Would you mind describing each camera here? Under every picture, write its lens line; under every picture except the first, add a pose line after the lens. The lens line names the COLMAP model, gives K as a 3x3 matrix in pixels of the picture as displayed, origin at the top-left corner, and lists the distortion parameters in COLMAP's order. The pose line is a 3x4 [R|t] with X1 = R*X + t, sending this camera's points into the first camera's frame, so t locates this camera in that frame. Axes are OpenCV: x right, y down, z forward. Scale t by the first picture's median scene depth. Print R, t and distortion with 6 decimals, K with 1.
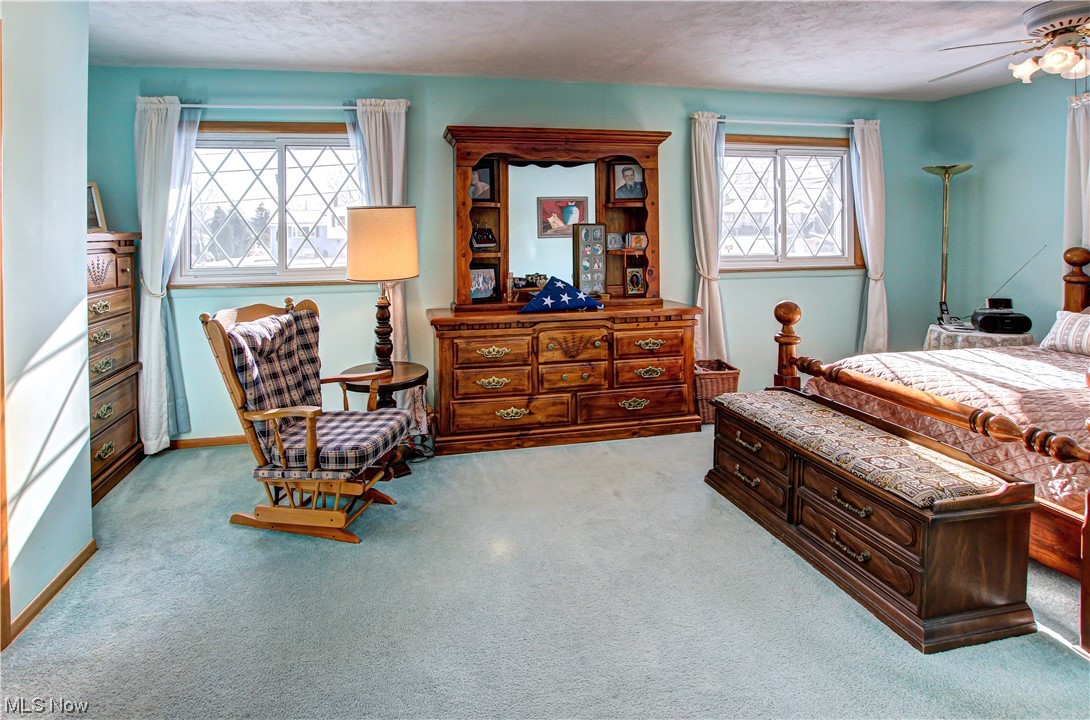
lens RADIAL K [[525.9, 0, 546.9], [0, 525.9, 326.9], [0, 0, 1]] dist [-0.003560, -0.000254]
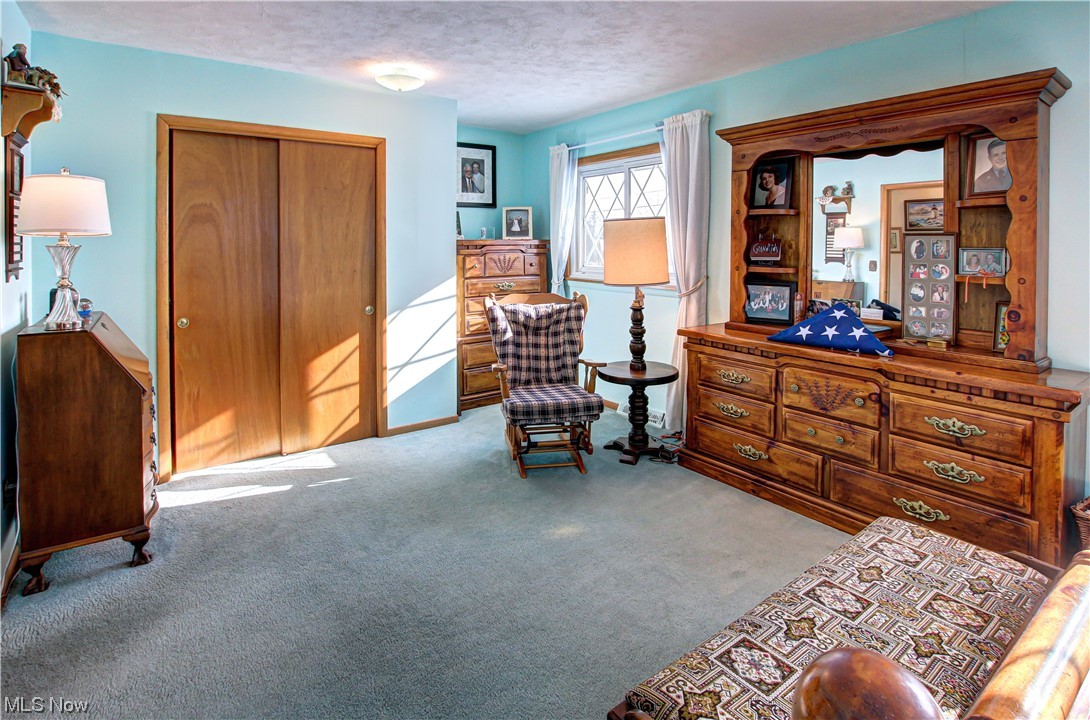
lens RADIAL K [[542.8, 0, 545.0], [0, 542.8, 360.0], [0, 0, 1]] dist [0.002126, 0.000647]
pose [[0.433349, 0.204203, -0.877787, 0.556894], [-0.169138, 0.975113, 0.143344, -0.058098], [0.885212, 0.086349, 0.457103, 0.276240]]
